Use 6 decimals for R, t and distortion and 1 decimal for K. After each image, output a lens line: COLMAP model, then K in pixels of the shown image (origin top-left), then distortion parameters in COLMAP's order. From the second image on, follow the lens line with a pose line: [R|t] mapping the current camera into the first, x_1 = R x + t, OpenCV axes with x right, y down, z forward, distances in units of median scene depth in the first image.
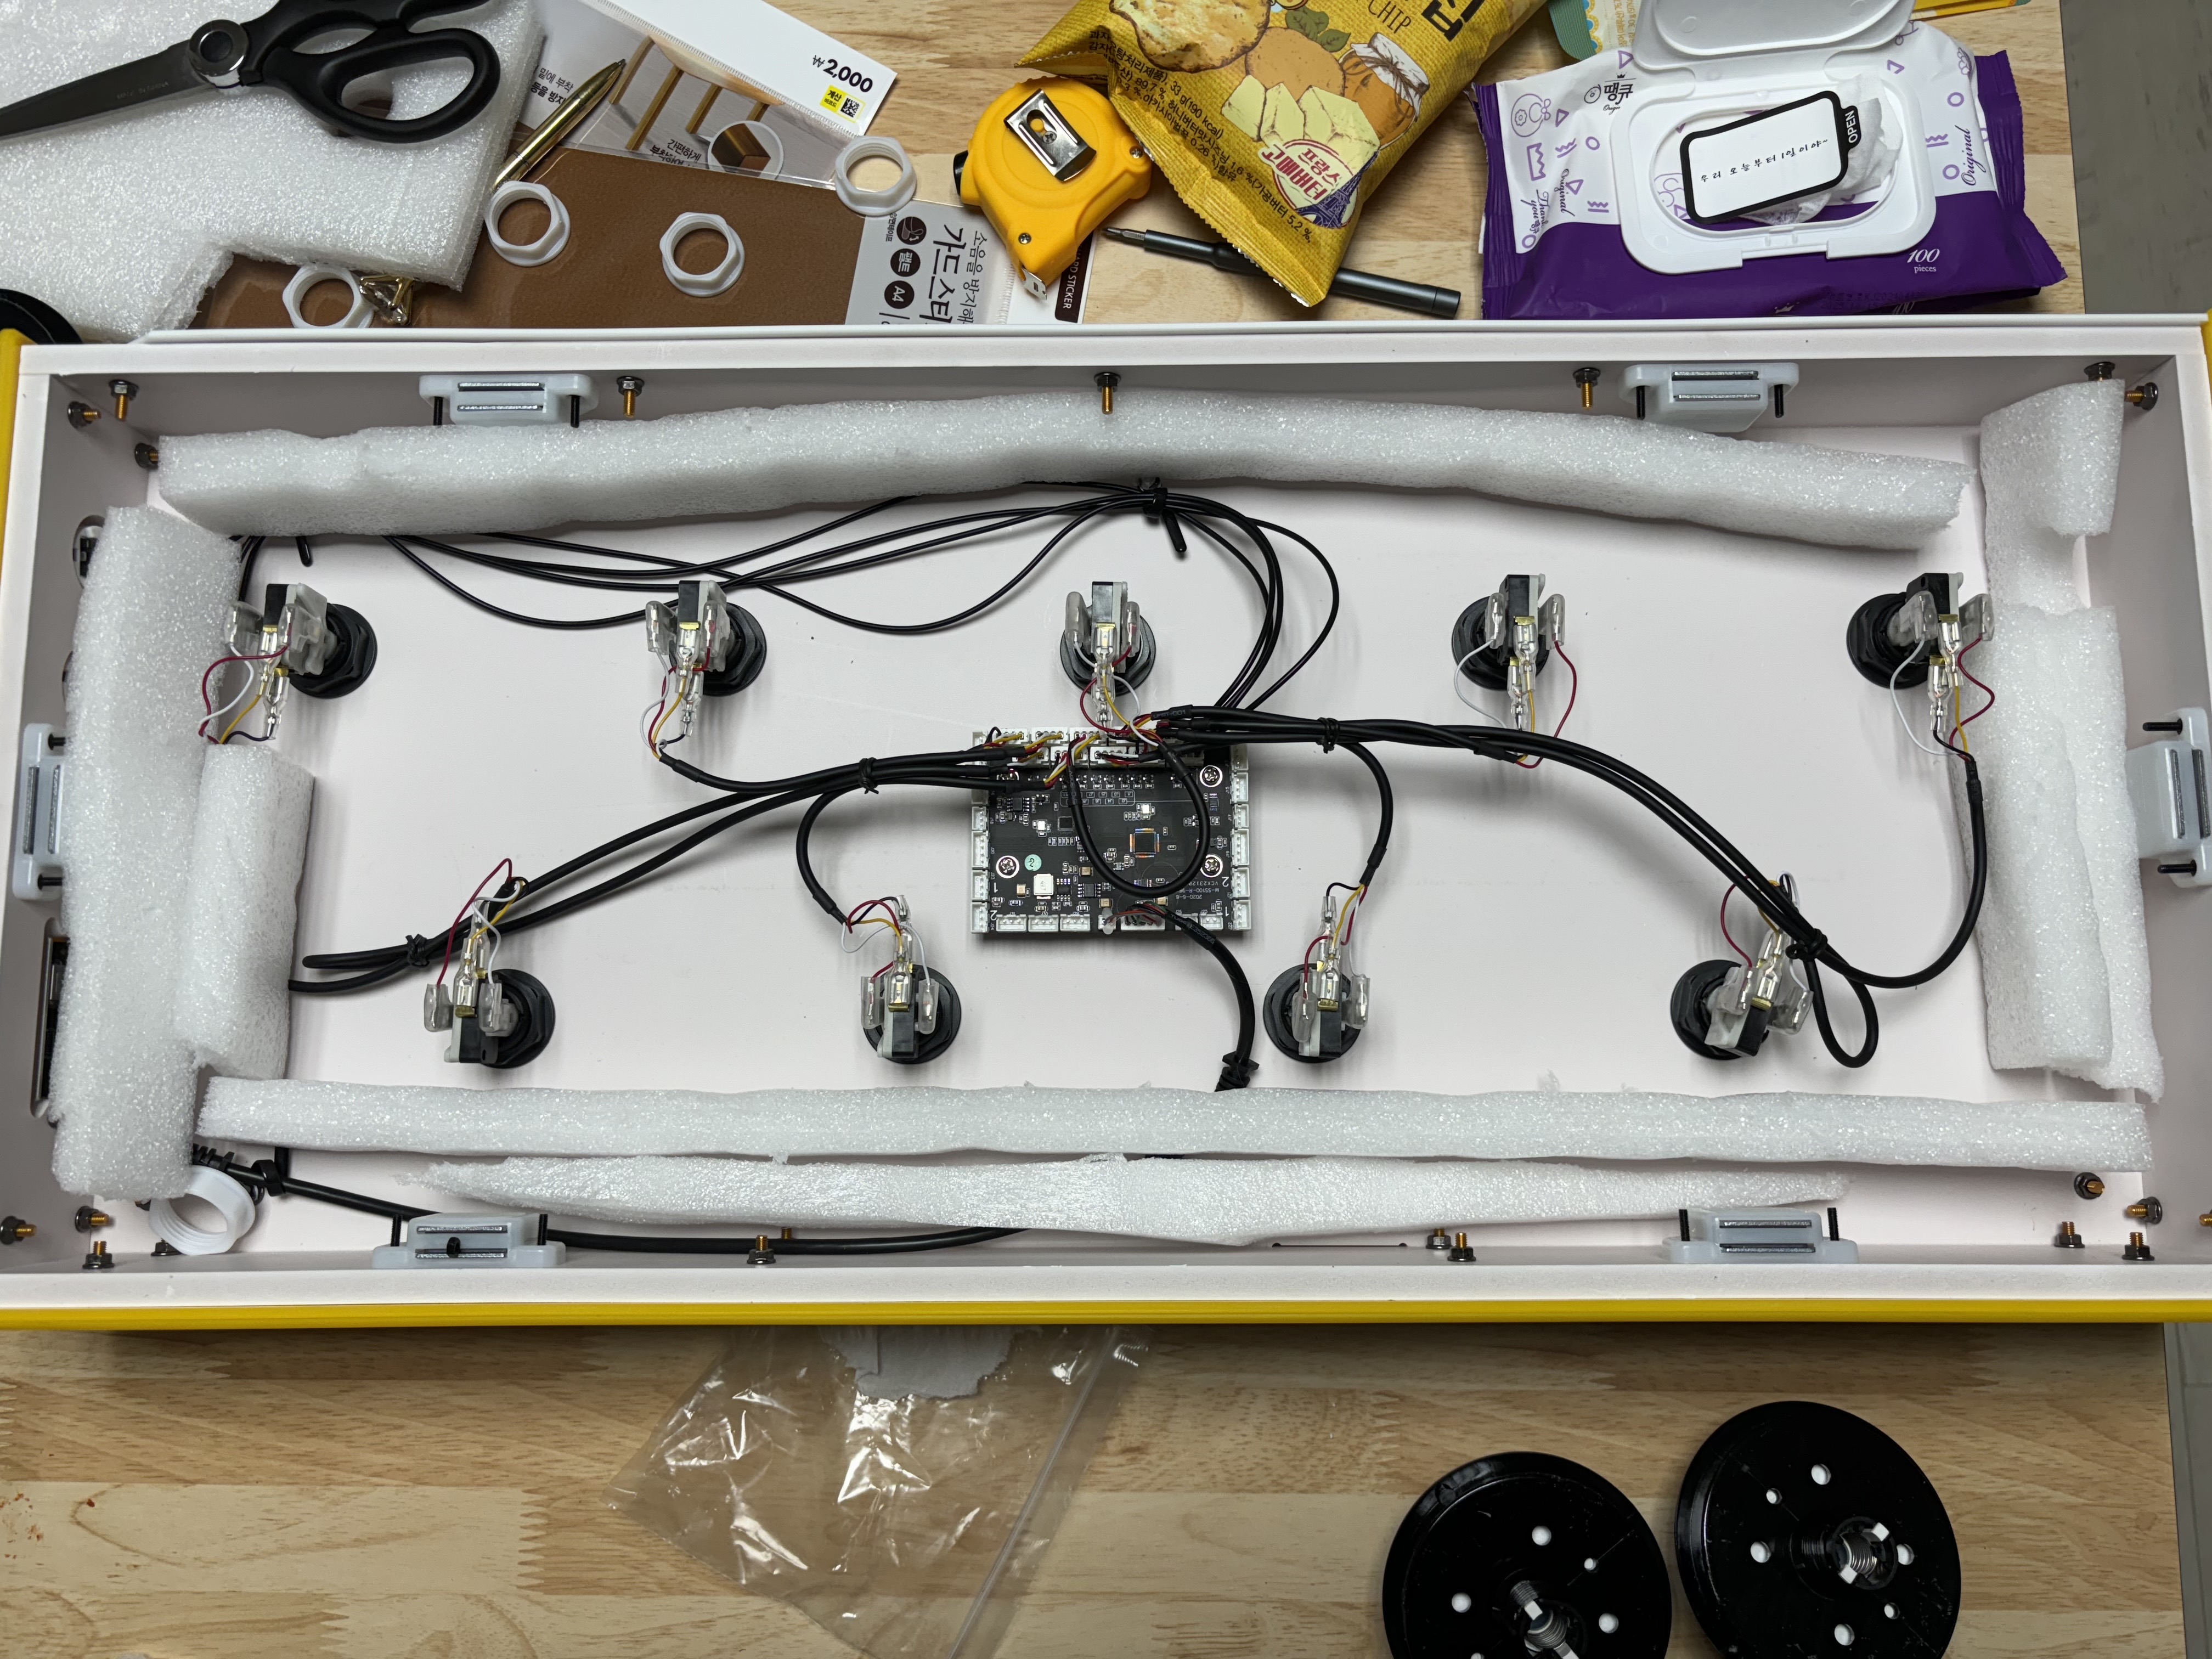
lens RADIAL K [[1673.3, 0, 1108.5], [0, 1673.3, 829.1], [0, 0, 1]] dist [0.013840, 0.008024]
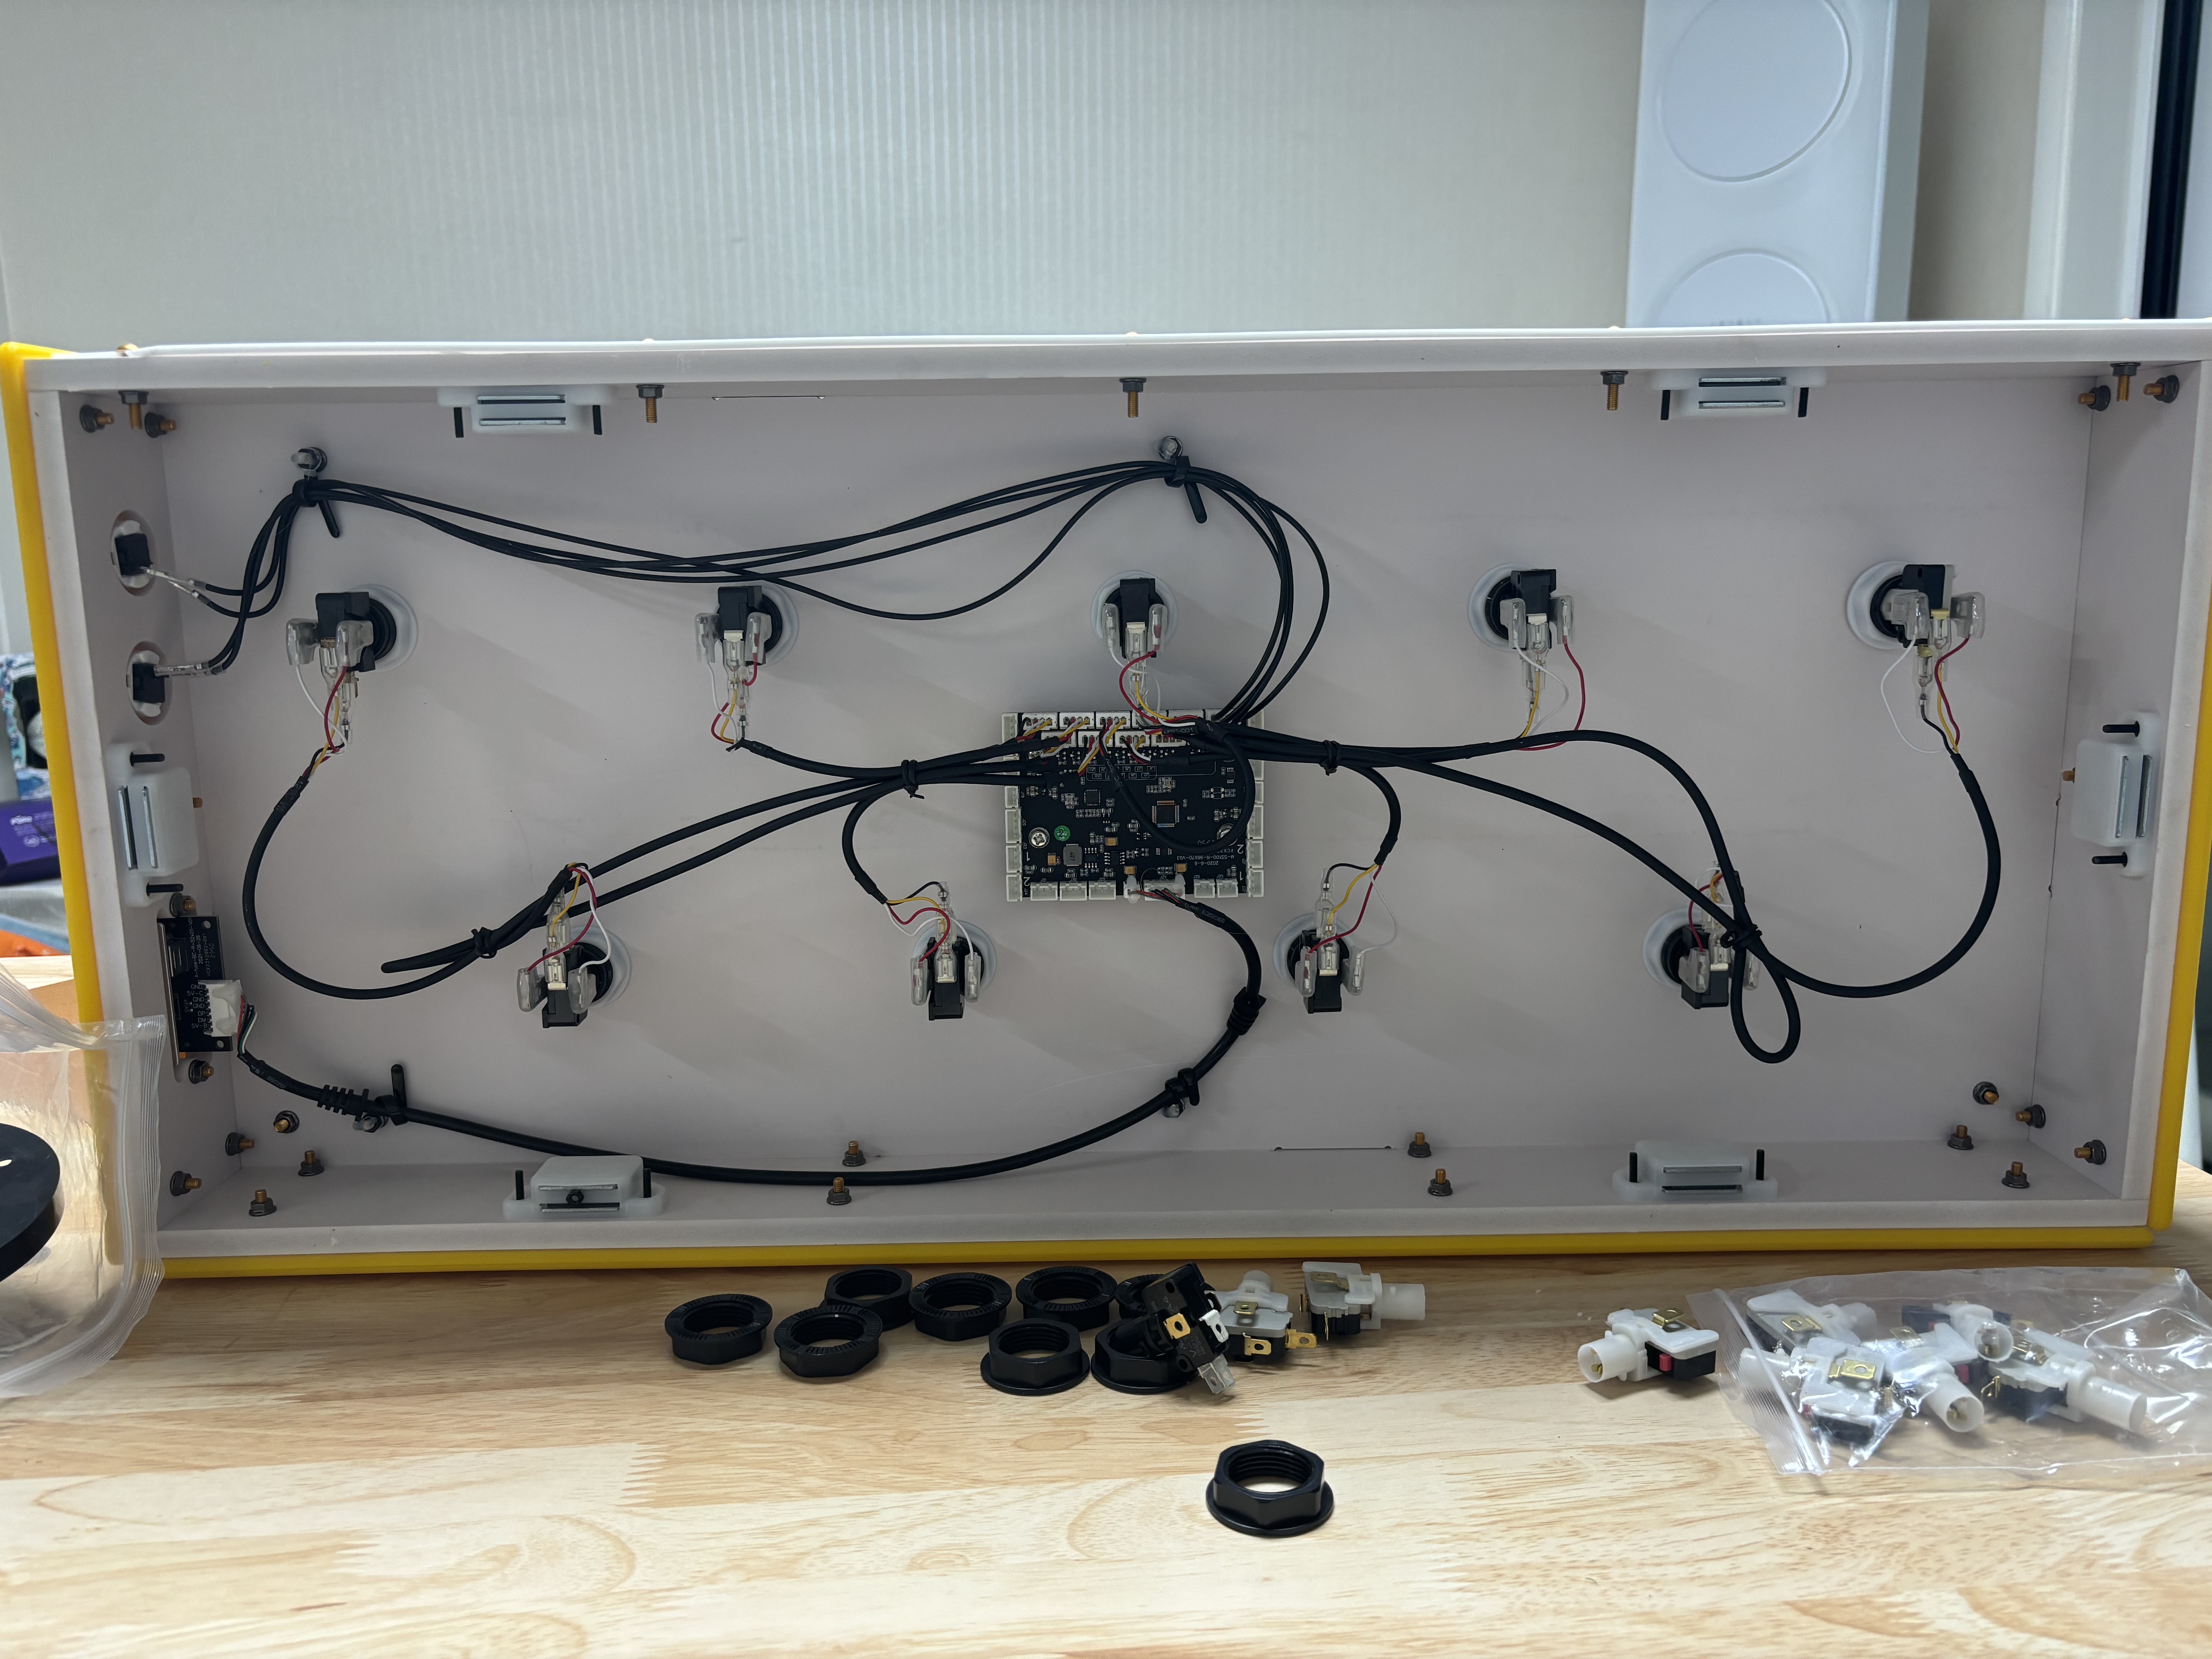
lens RADIAL K [[1673.3, 0, 1102.8], [0, 1673.3, 830.6], [0, 0, 1]] dist [0.013840, 0.008024]
pose [[0.999819, -0.010032, 0.016159, -0.036655], [0.004587, 0.951696, 0.307007, -0.313670], [-0.018458, -0.306877, 0.951570, -0.023929]]
